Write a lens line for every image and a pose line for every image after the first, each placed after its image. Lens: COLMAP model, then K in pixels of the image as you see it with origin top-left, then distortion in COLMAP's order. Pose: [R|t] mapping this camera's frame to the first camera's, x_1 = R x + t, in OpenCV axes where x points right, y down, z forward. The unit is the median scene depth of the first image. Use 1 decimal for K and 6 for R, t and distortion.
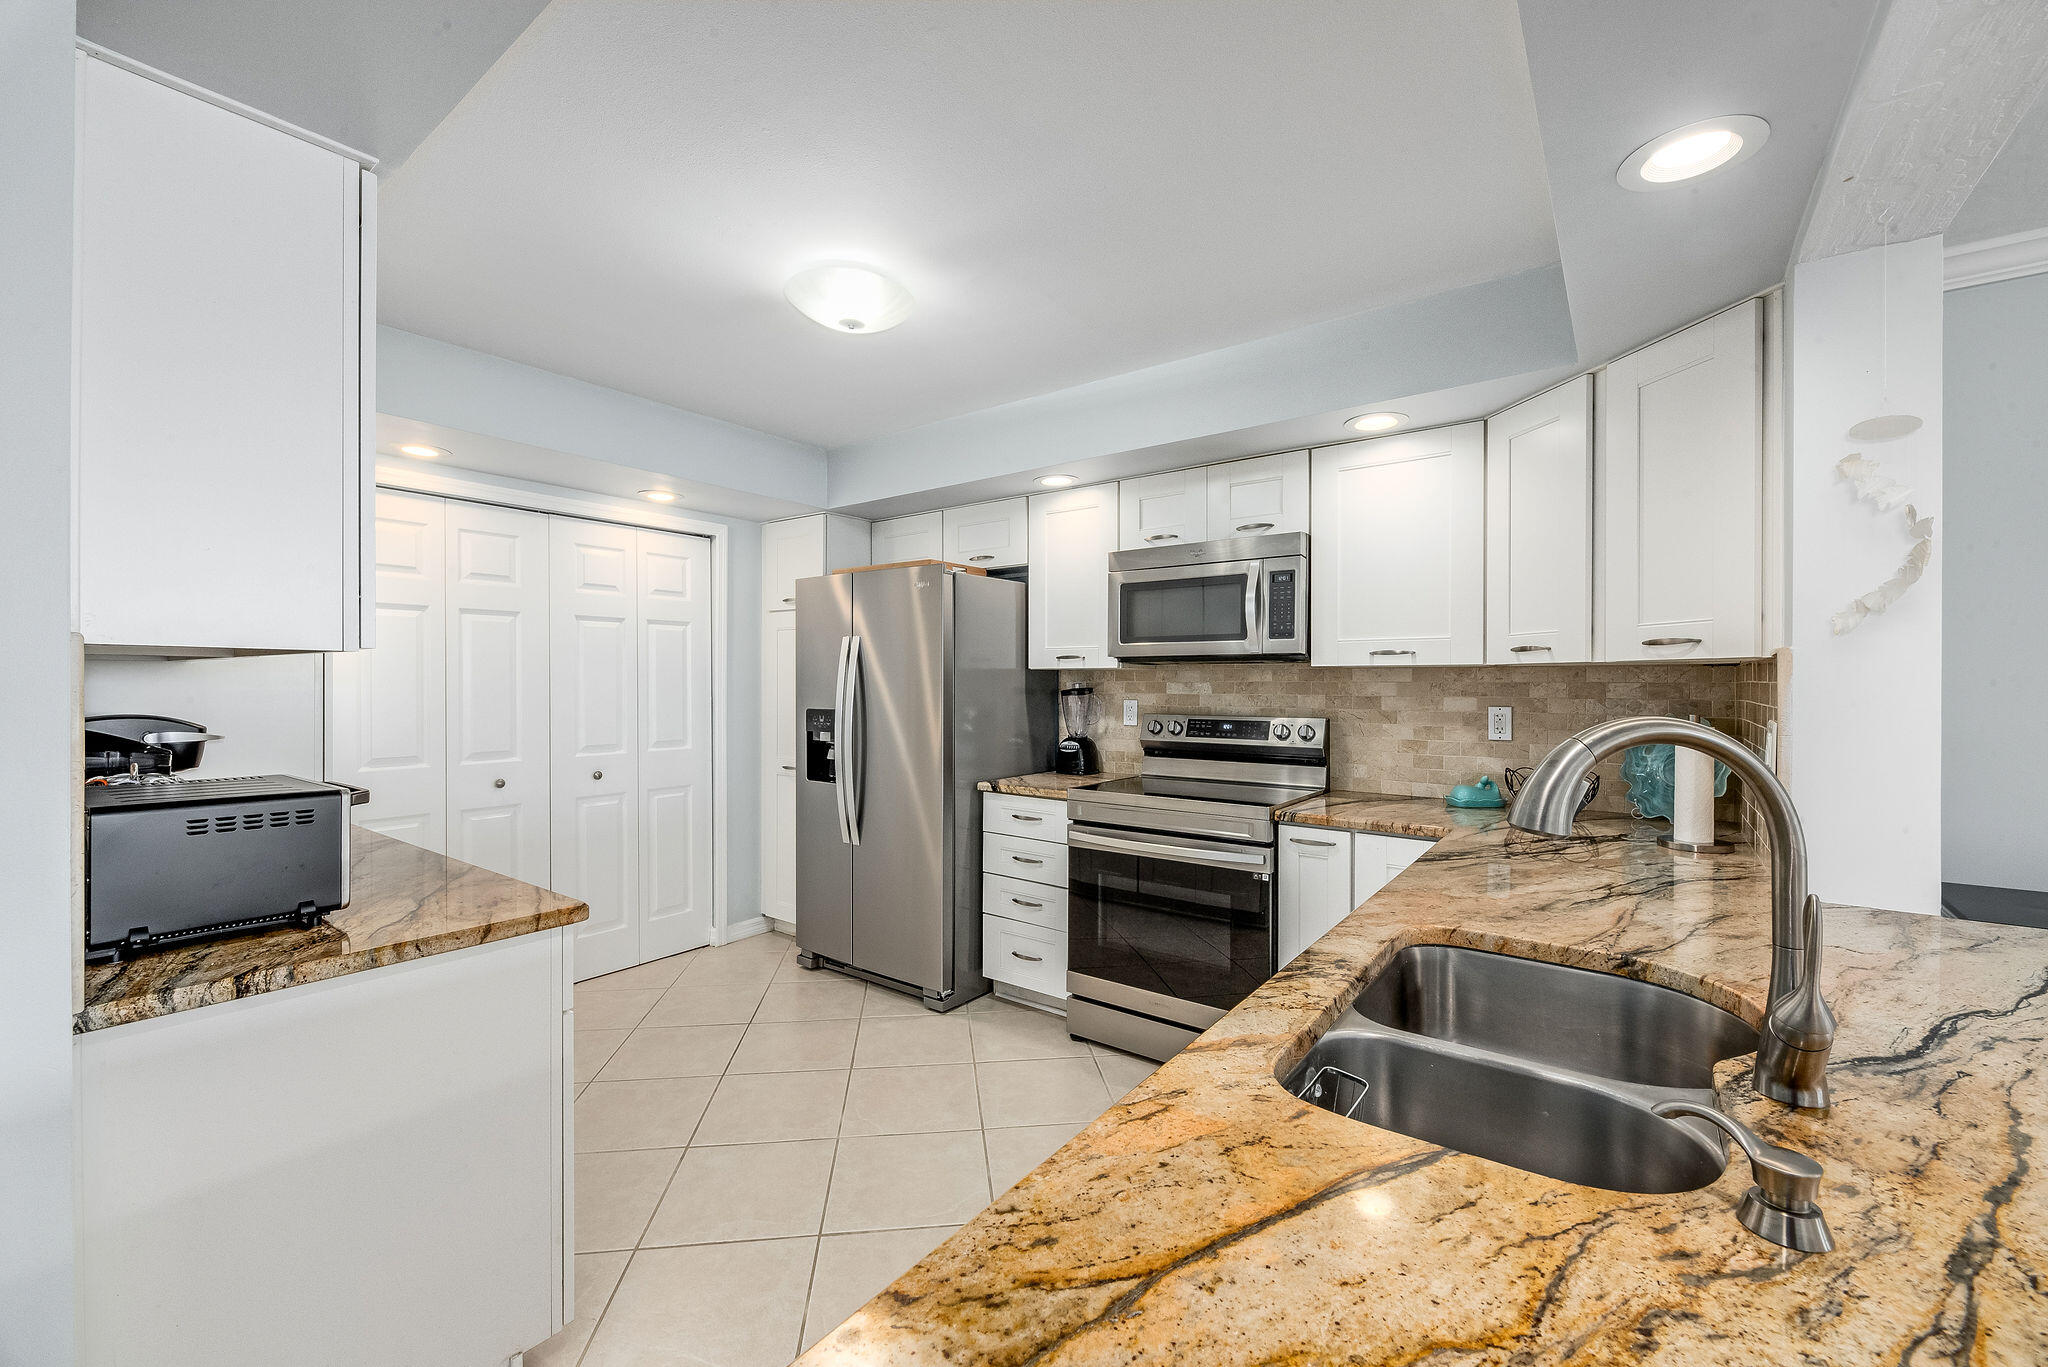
lens RADIAL K [[825.5, 0, 1030.5], [0, 825.5, 689.5], [0, 0, 1]] dist [-0.003913, -0.000415]
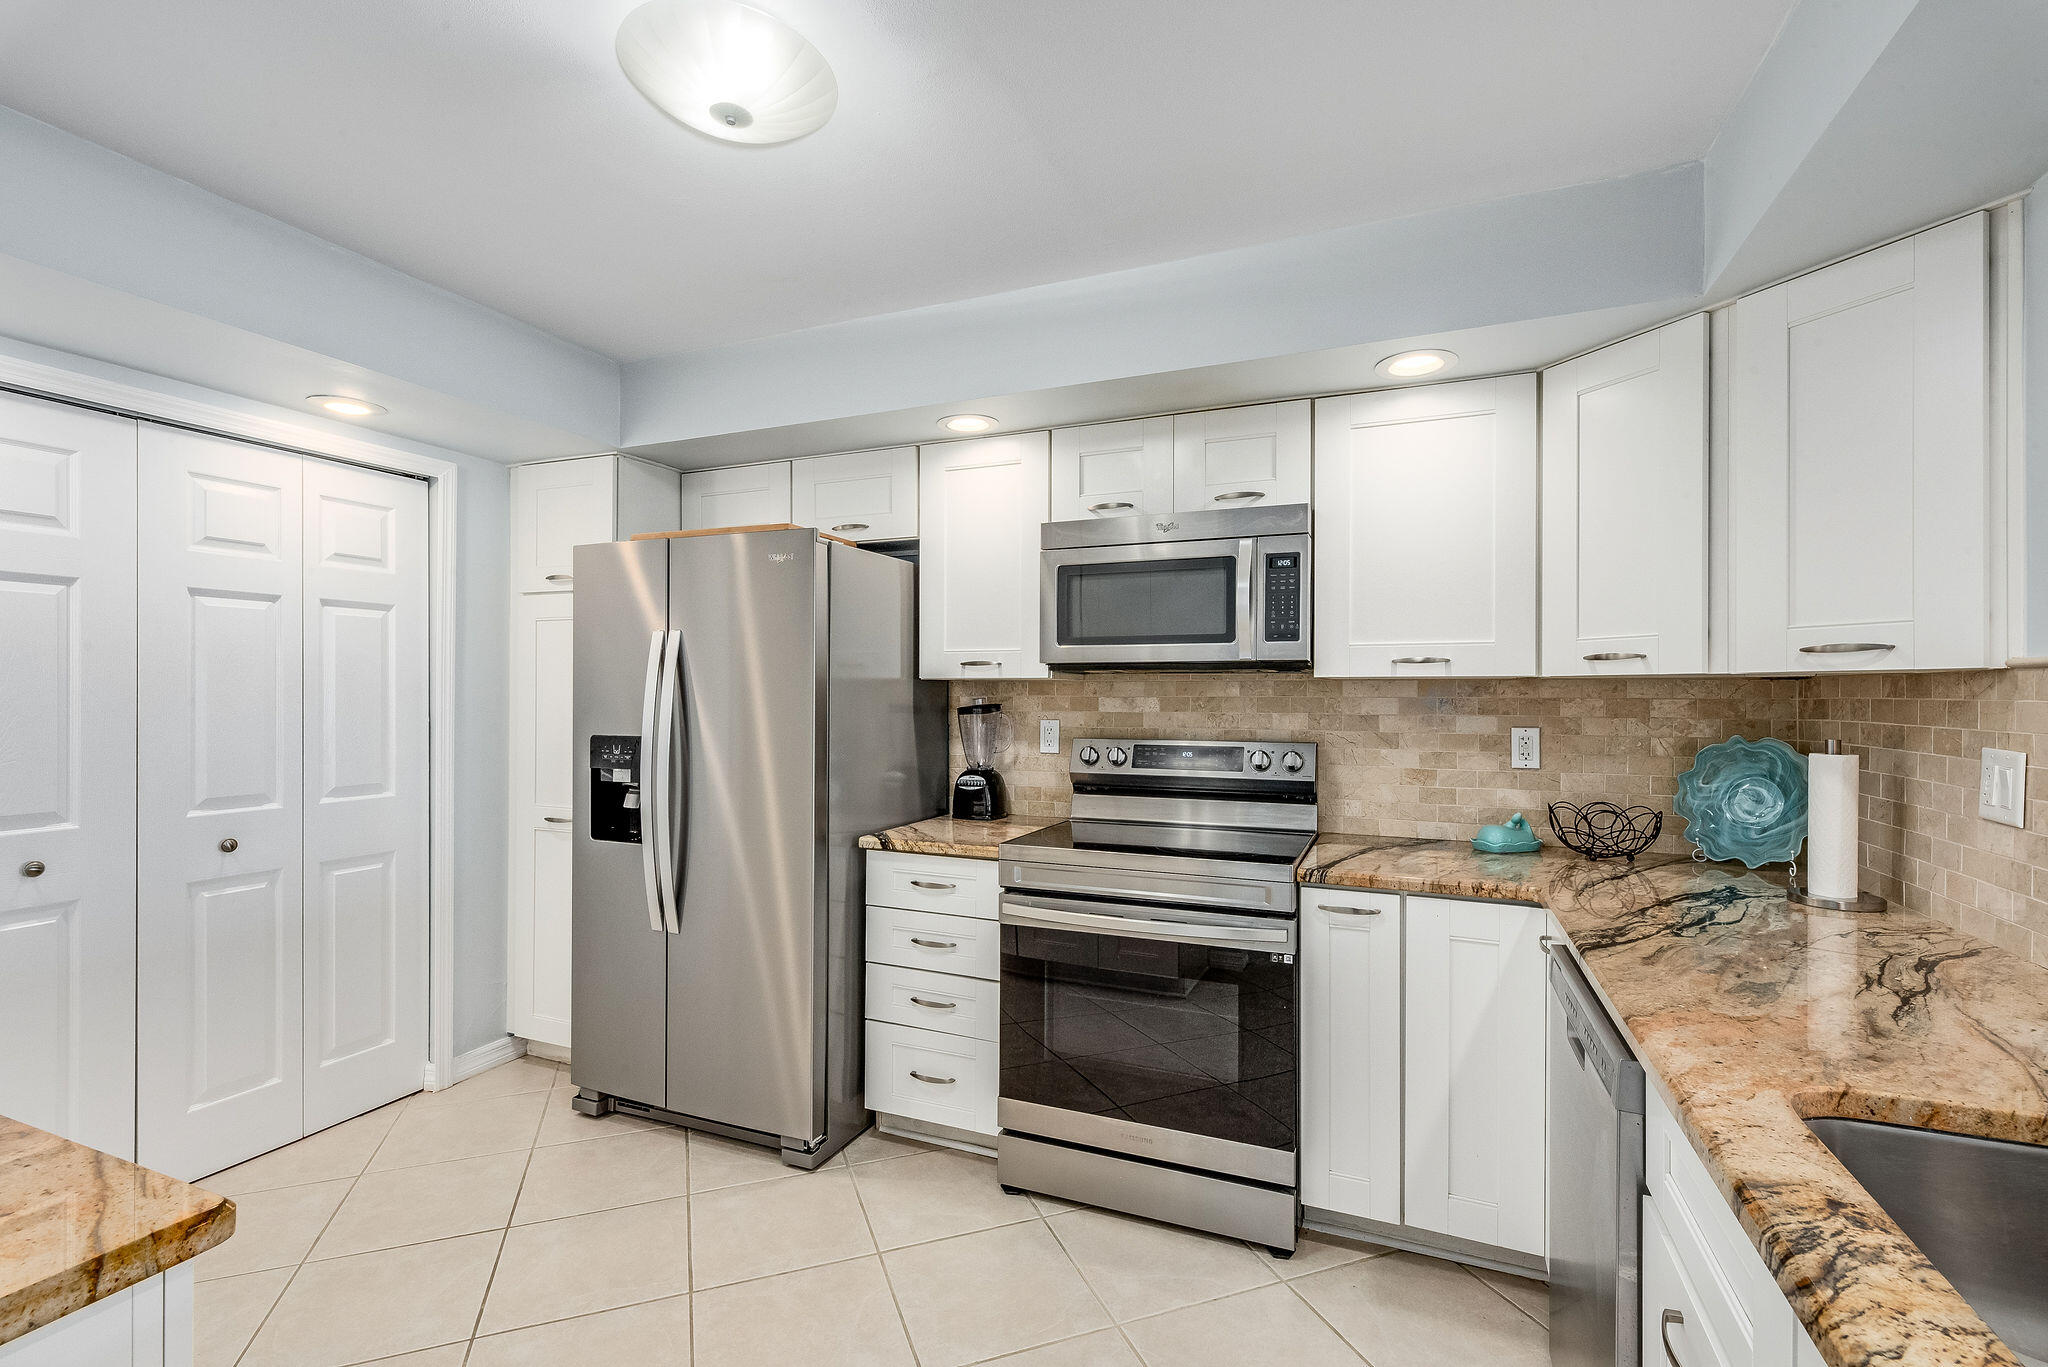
lens RADIAL K [[917.8, 0, 1028.9], [0, 917.8, 694.9], [0, 0, 1]] dist [0.004987, -0.001951]
pose [[0.971246, 0.001398, 0.238076, -0.115844], [0.000665, 0.999963, -0.008585, -0.003865], [-0.238079, 0.008496, 0.971209, 0.200602]]
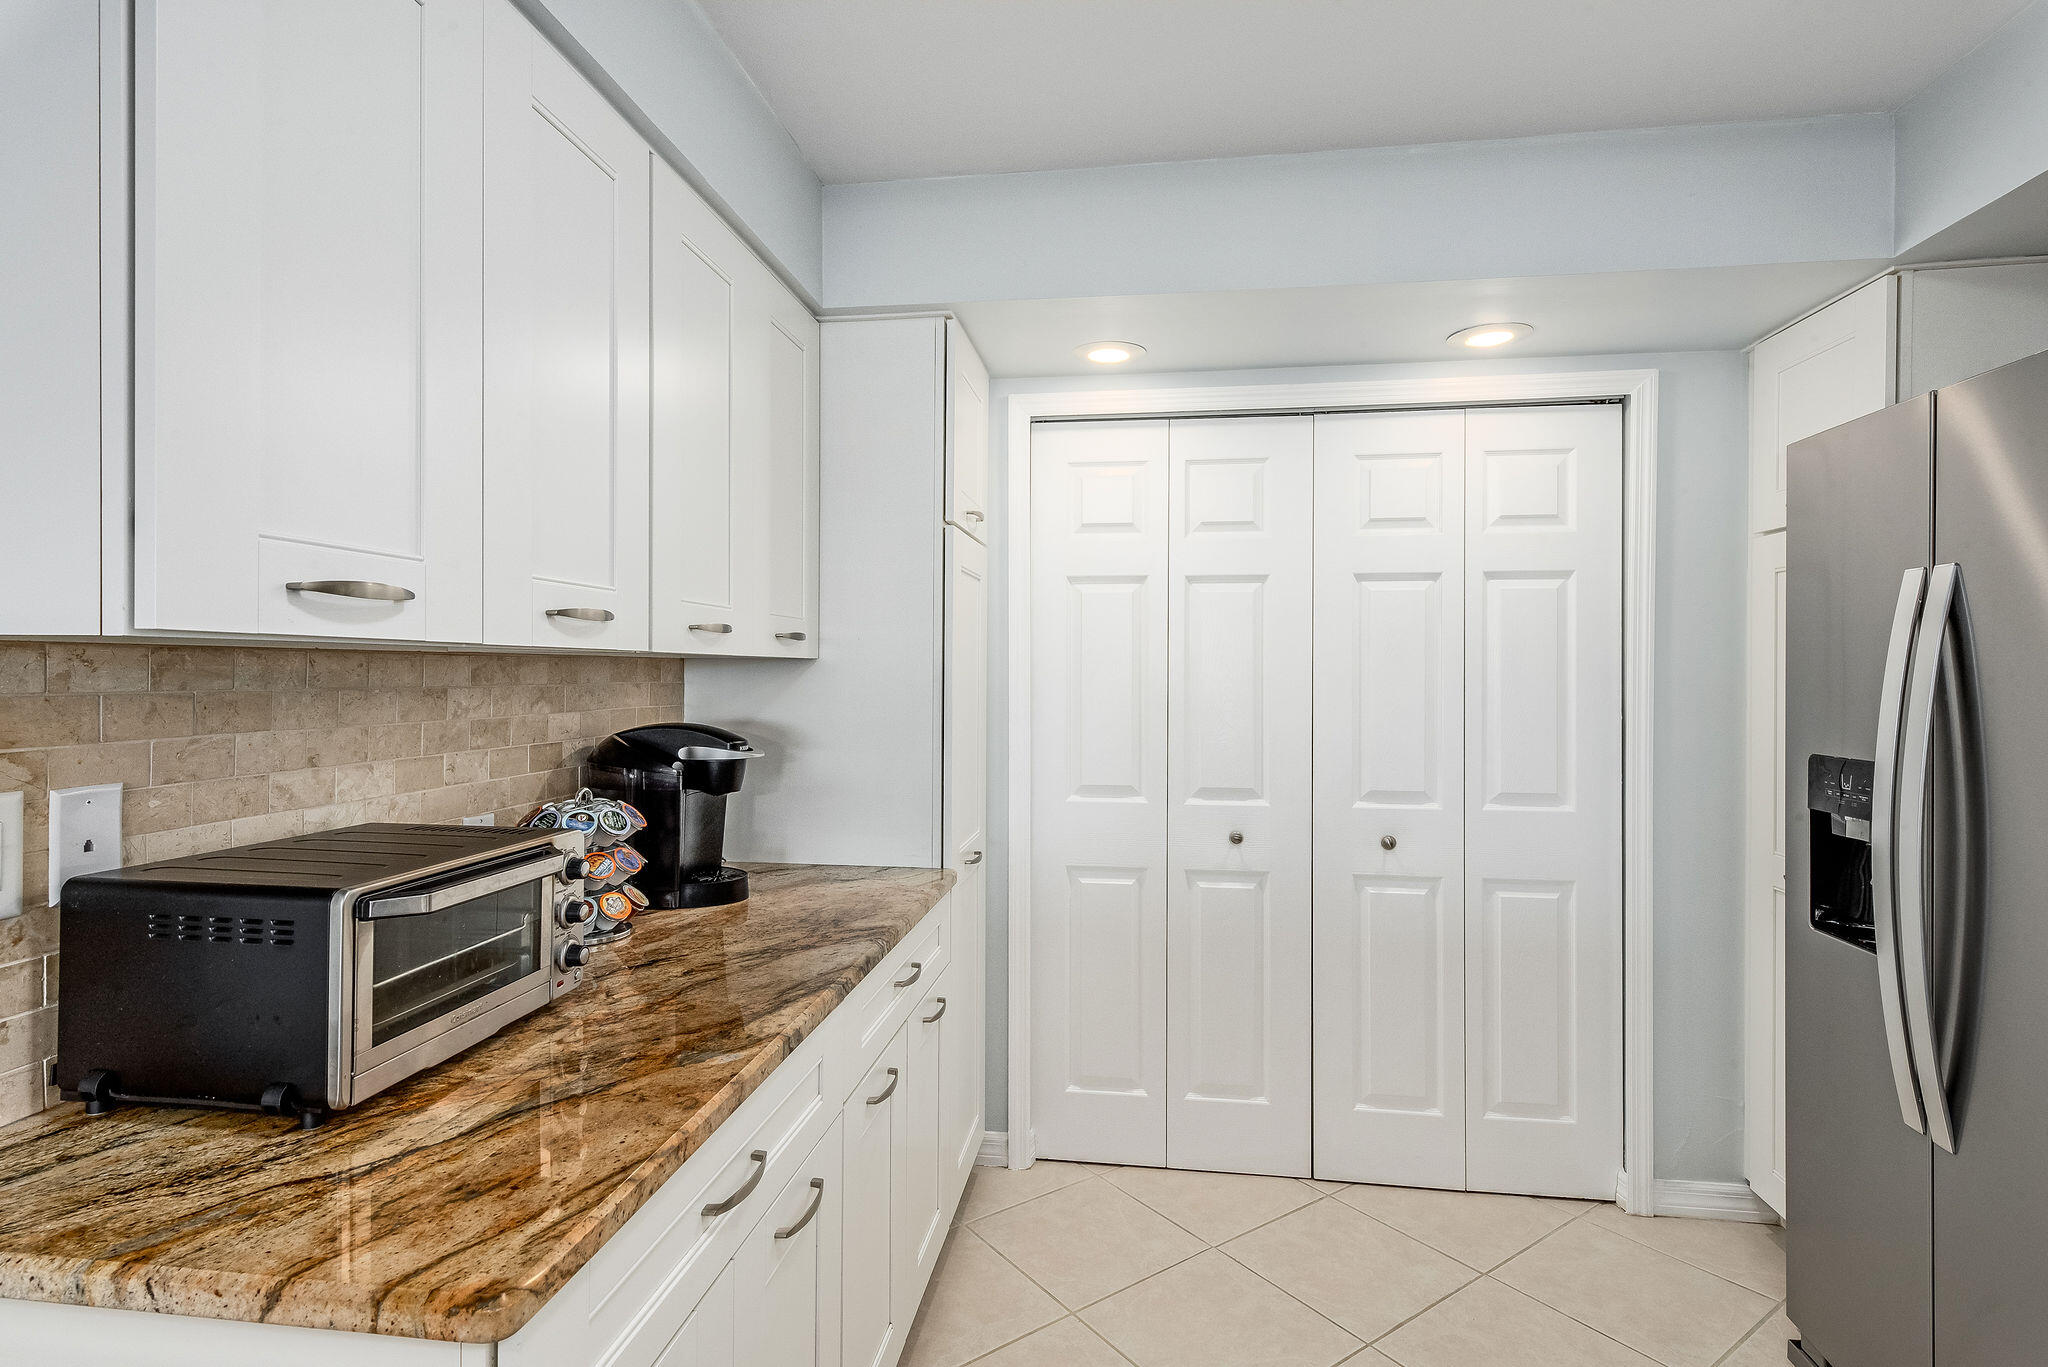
lens RADIAL K [[1017.9, 0, 1019.5], [0, 1017.9, 677.4], [0, 0, 1]] dist [0.011728, -0.000719]
pose [[0.476172, 0.001323, -0.879351, -0.011660], [-0.010582, 0.999935, -0.004226, -0.009144], [0.879288, 0.011317, 0.476156, 0.474639]]
